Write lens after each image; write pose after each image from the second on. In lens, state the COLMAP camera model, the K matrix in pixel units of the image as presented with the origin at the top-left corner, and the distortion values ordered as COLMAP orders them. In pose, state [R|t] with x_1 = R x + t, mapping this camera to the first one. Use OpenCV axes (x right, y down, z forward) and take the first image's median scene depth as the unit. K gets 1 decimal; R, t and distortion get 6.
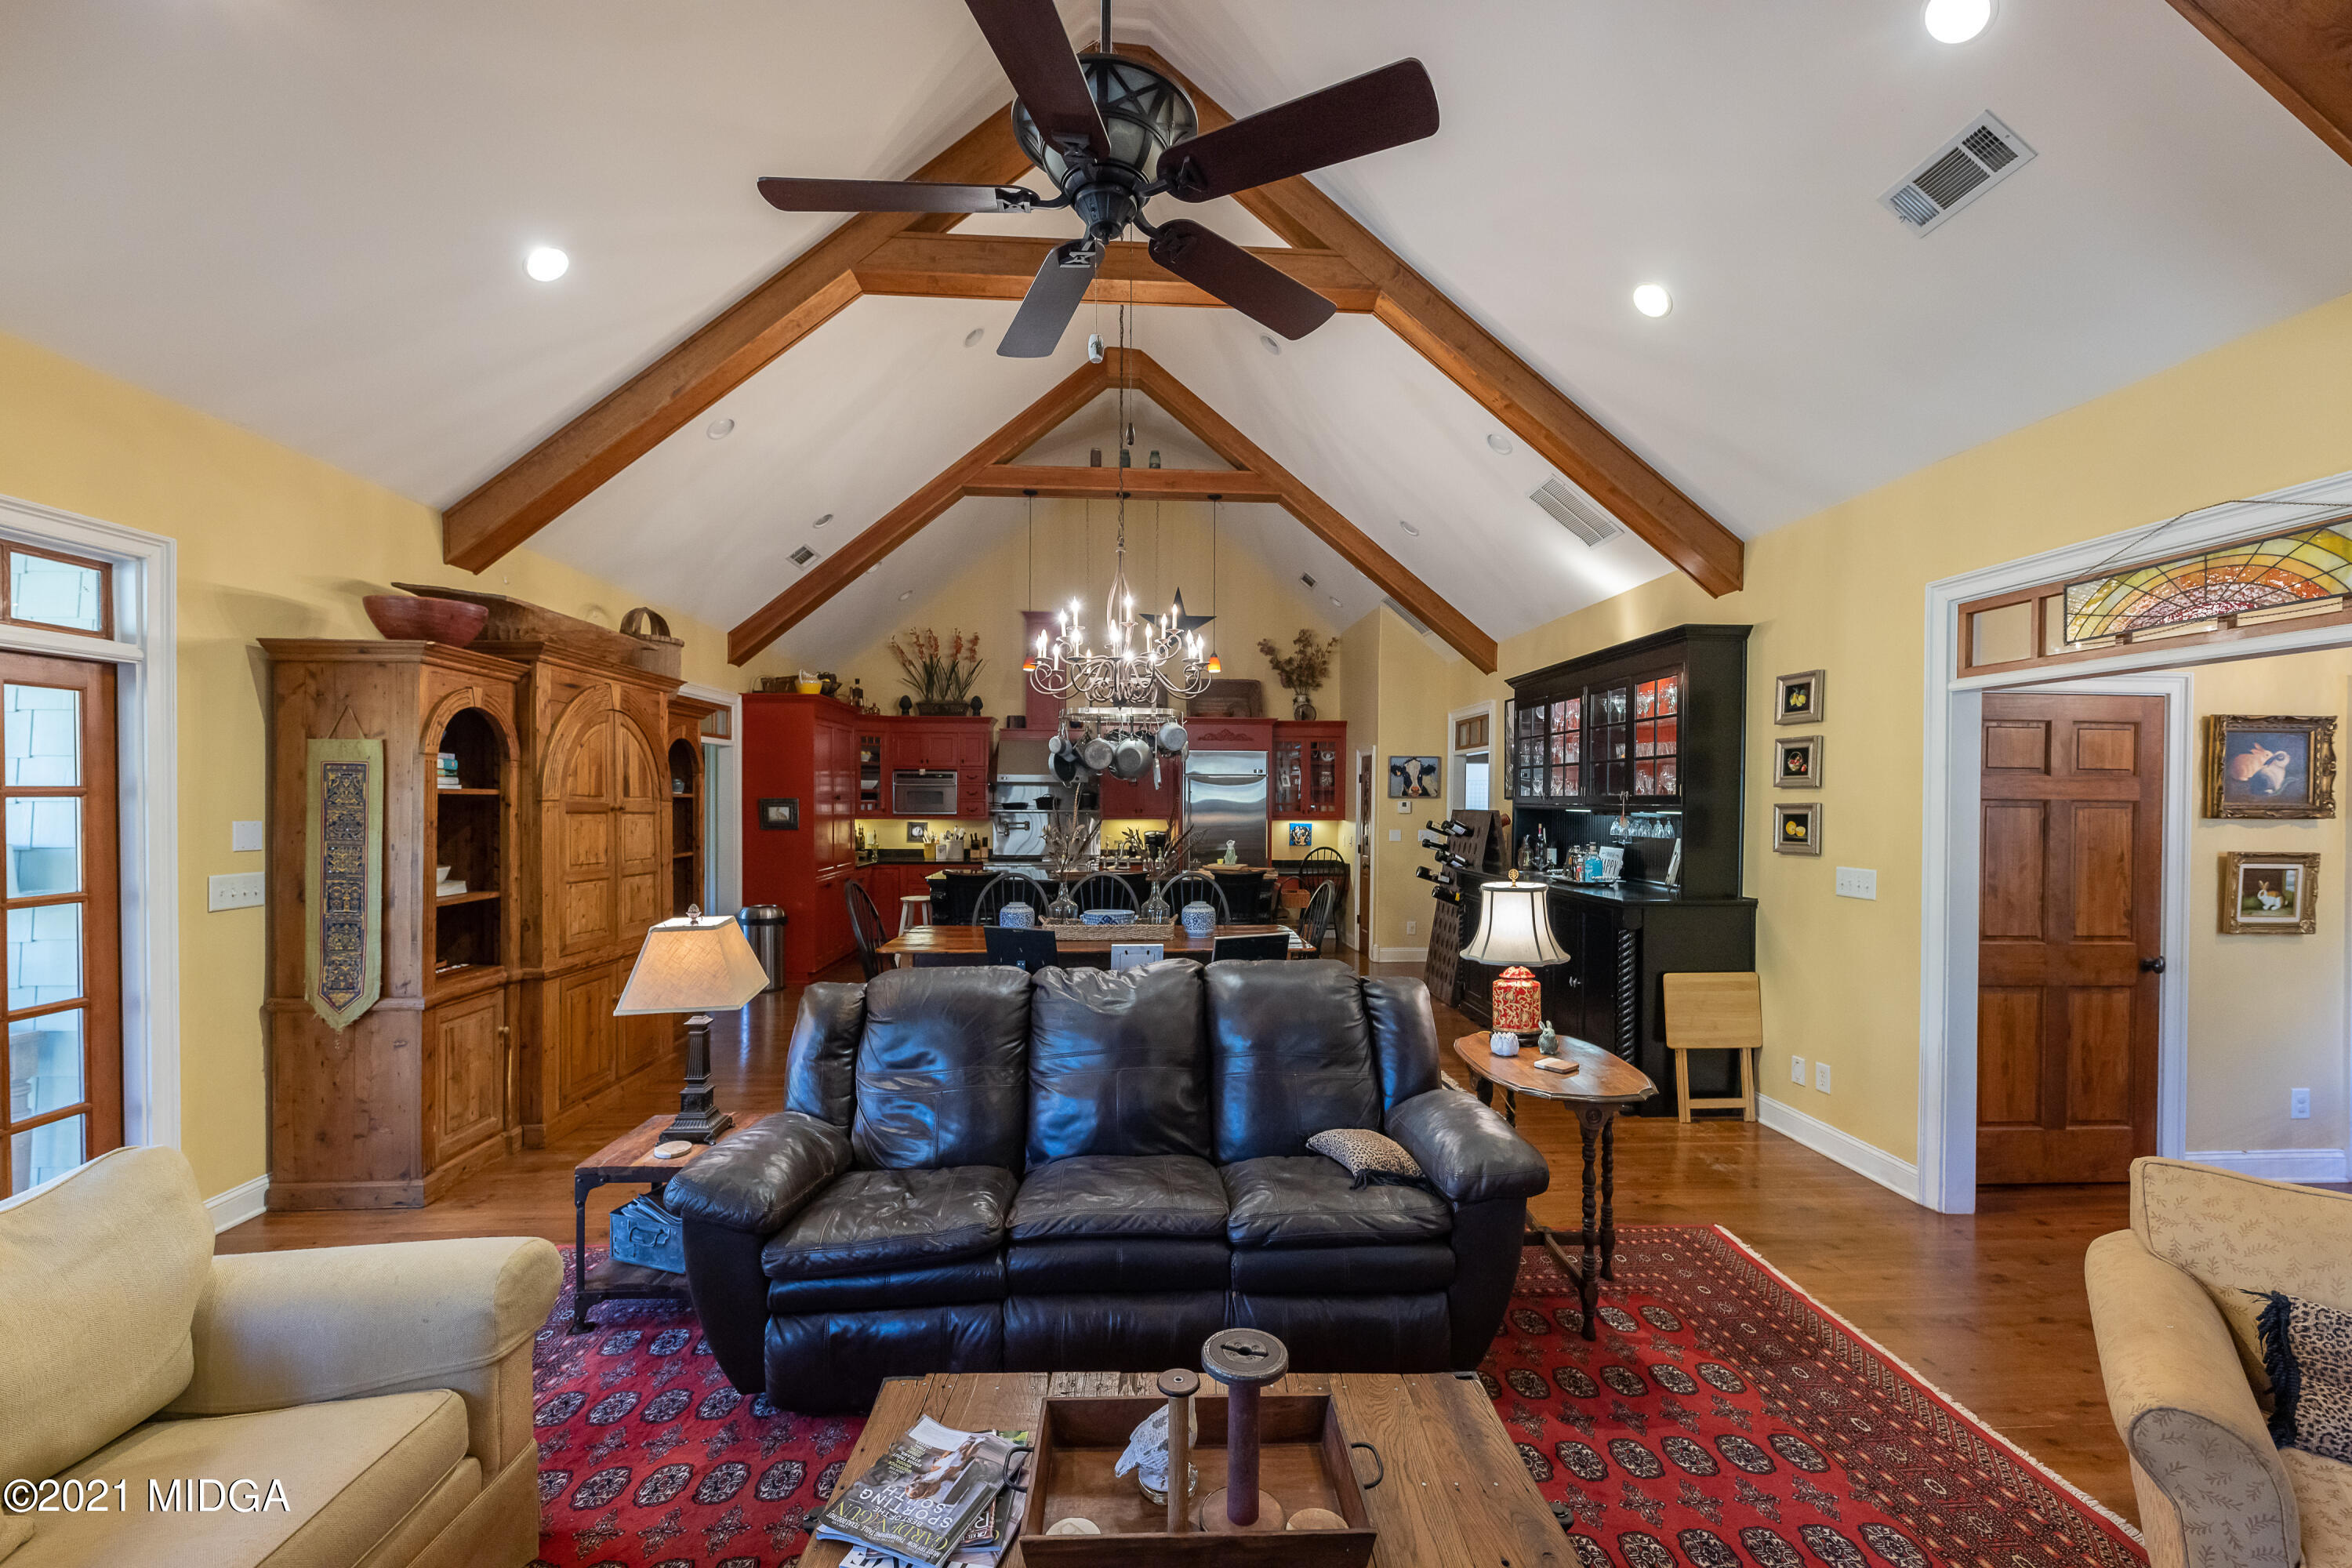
lens RADIAL K [[946.0, 0, 1186.1], [0, 946.0, 798.7], [0, 0, 1]] dist [-0.002342, -0.000206]
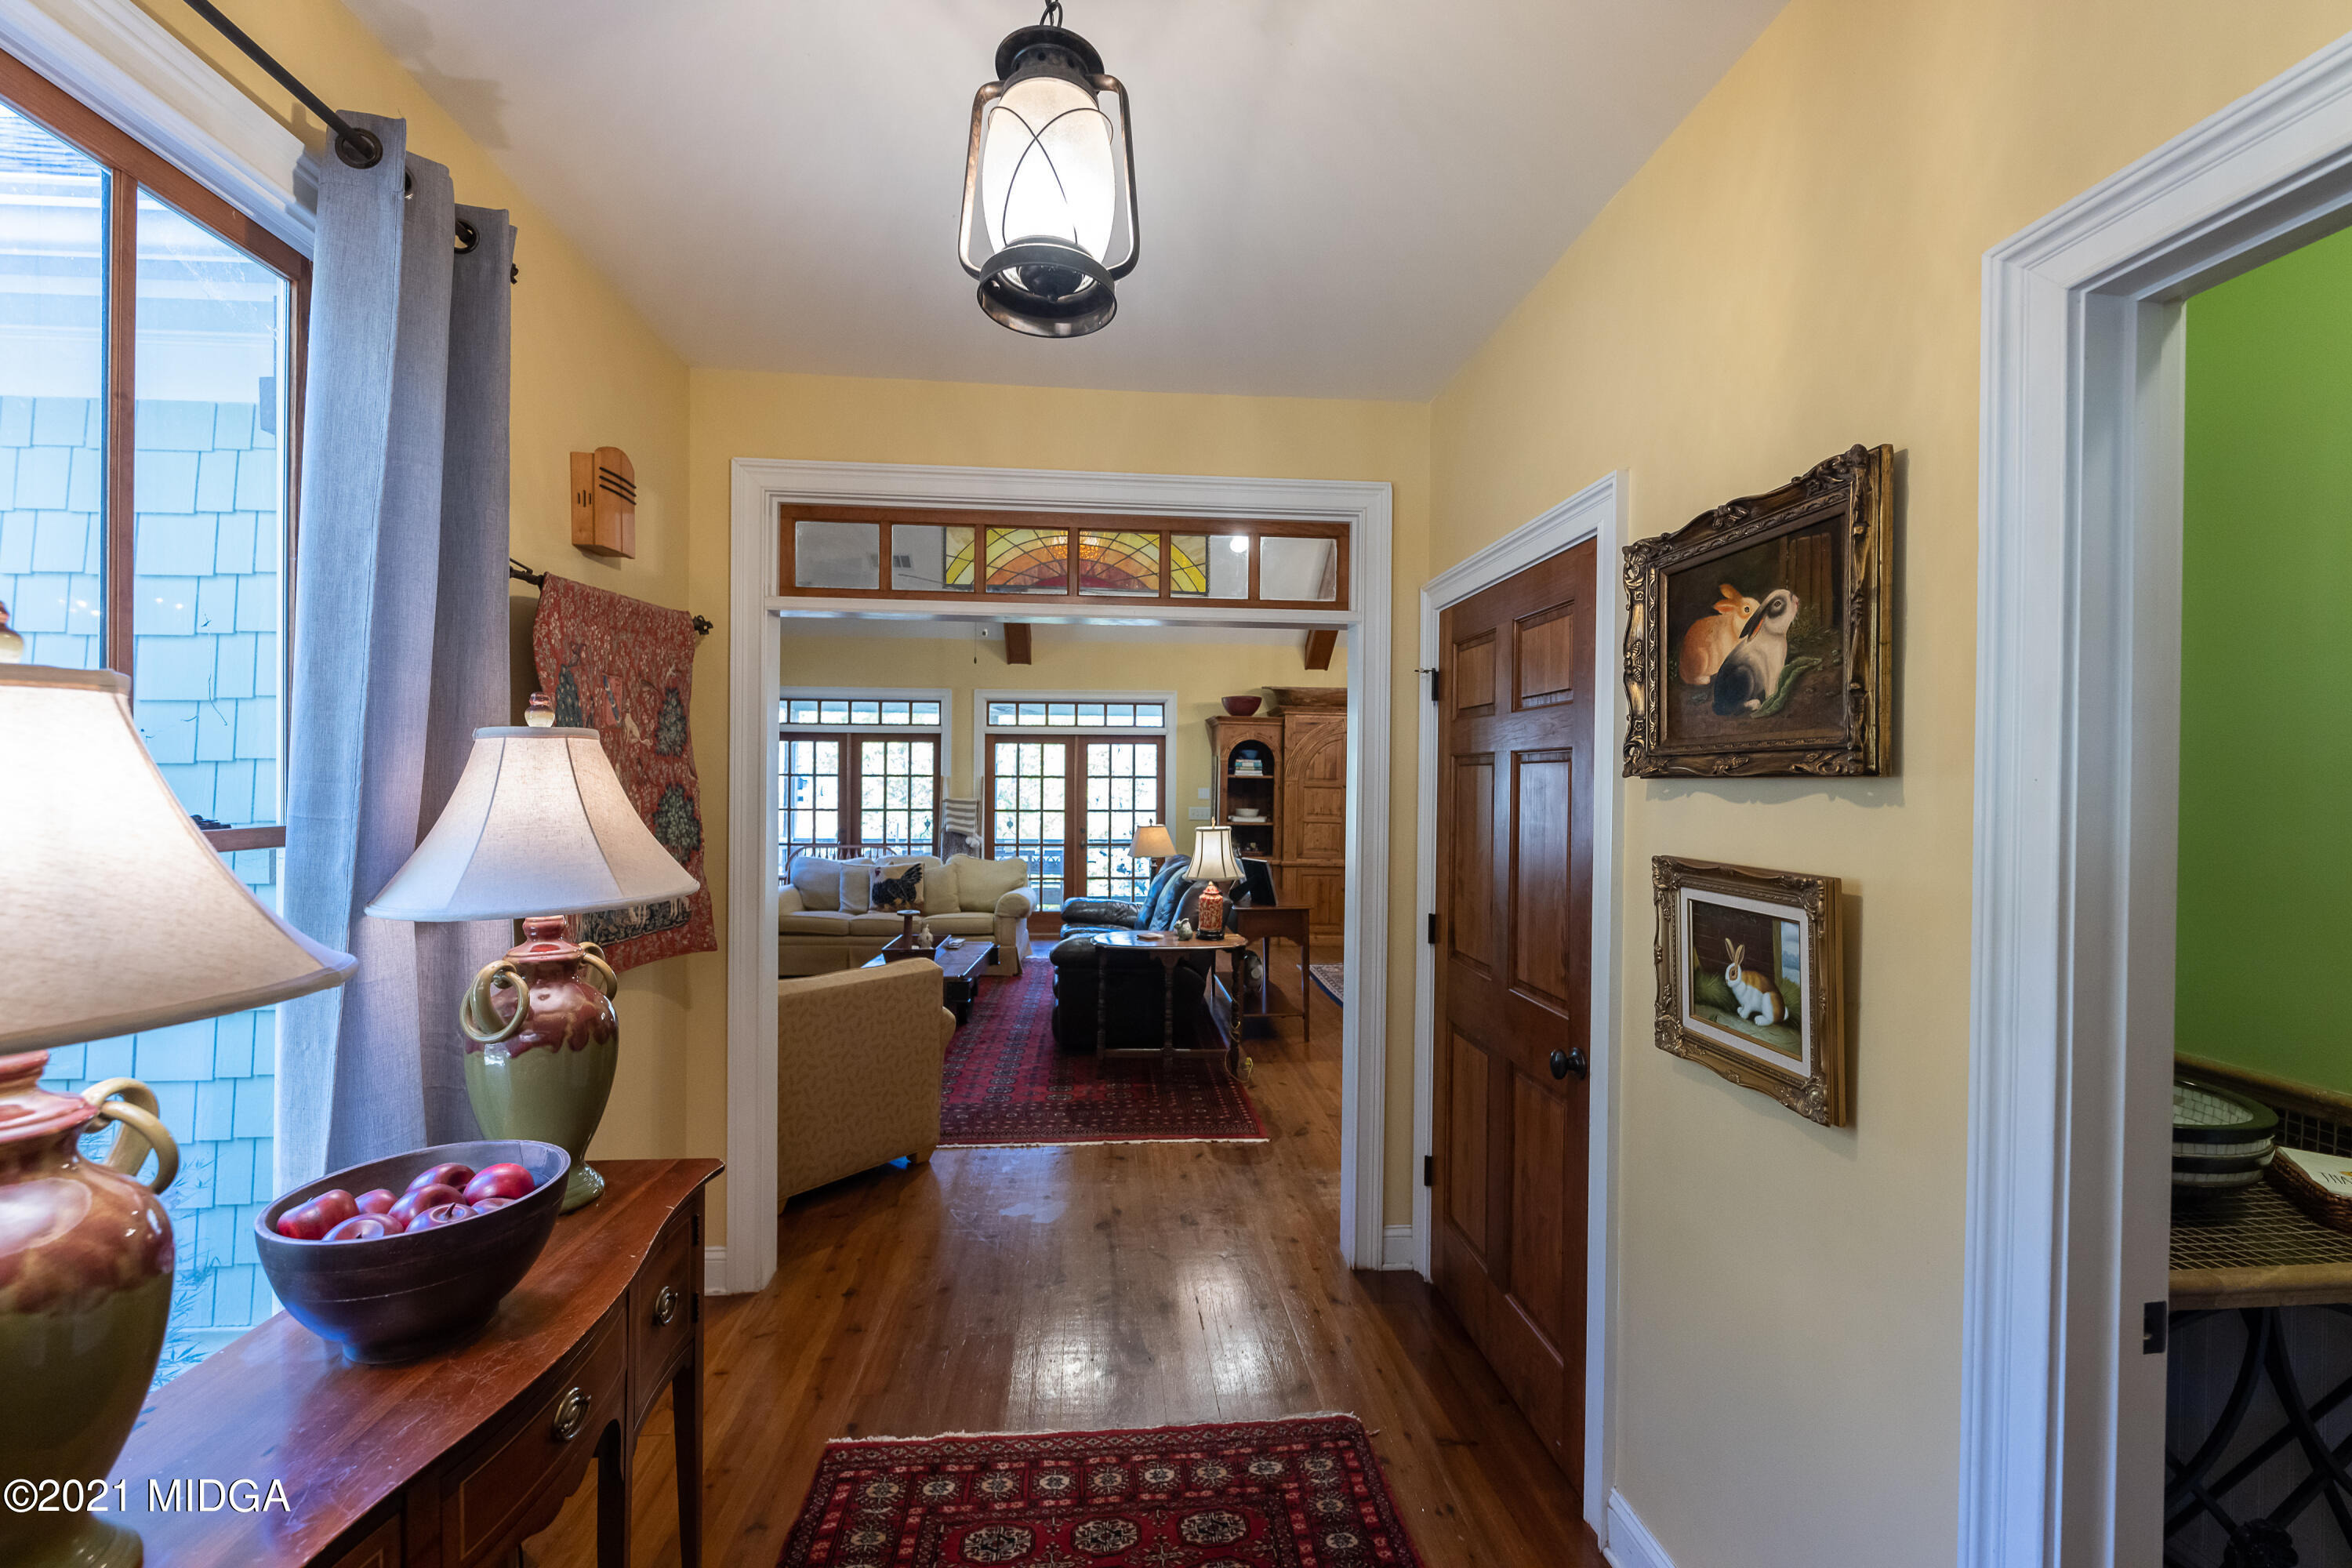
lens RADIAL K [[946.0, 0, 1182.0], [0, 946.0, 785.7], [0, 0, 1]] dist [-0.002342, -0.000206]
pose [[0.018346, -0.004068, -0.999823, 1.549115], [-0.006782, 0.999968, -0.004193, 0.028111], [0.999809, 0.006857, 0.018318, 0.780690]]
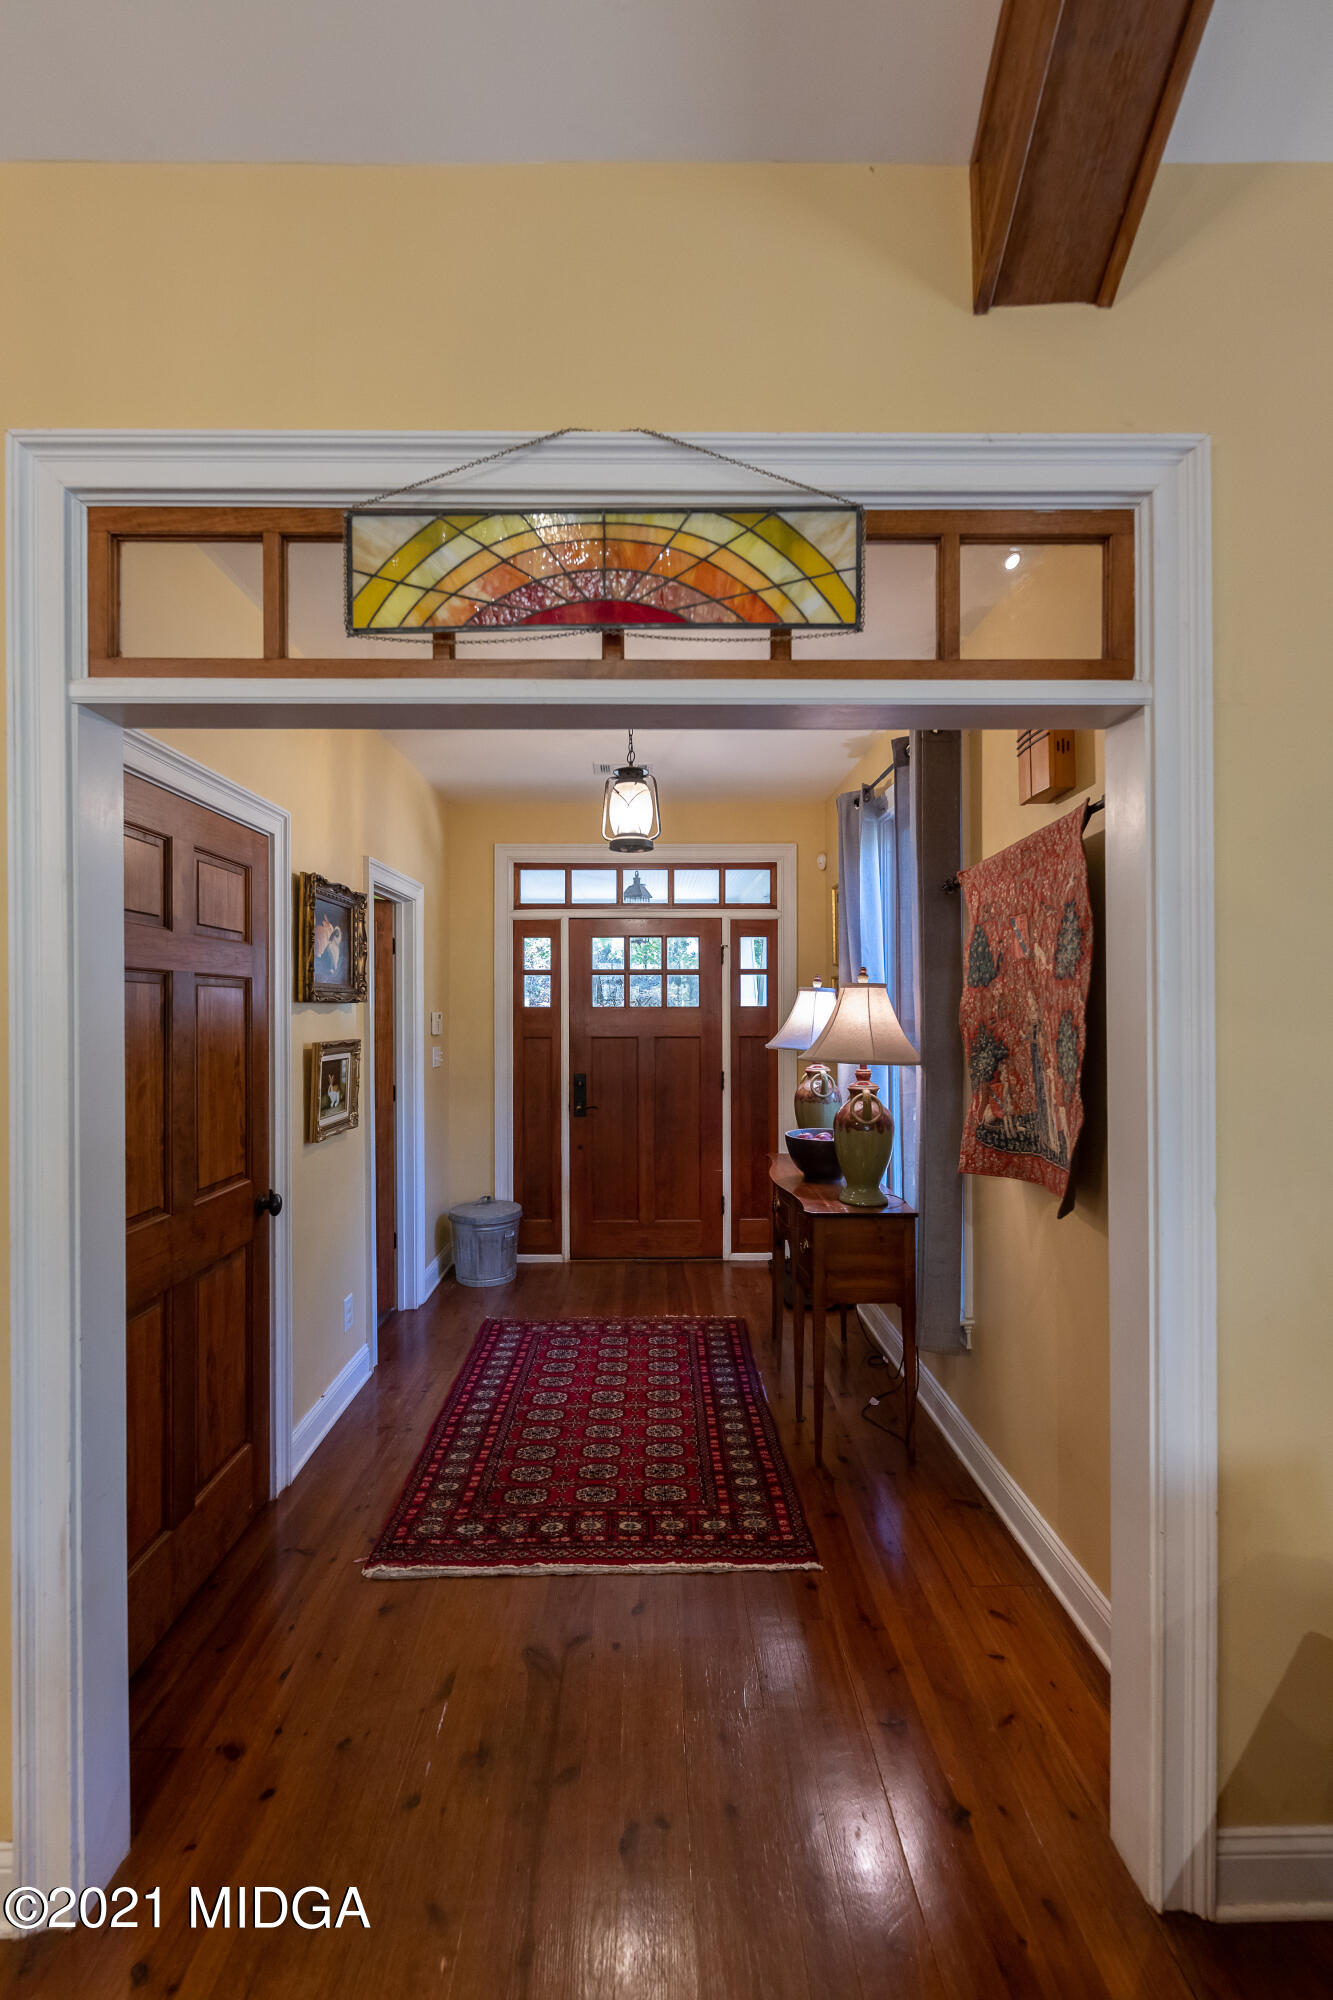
lens RADIAL K [[804.4, 0, 660.5], [0, 804.4, 1008.4], [0, 0, 1]] dist [-0.002342, -0.000206]
pose [[0.059186, -0.008745, 0.998209, 0.429239], [0.002047, 0.999961, 0.008639, 0.020986], [-0.998245, 0.001532, 0.059201, 0.663856]]
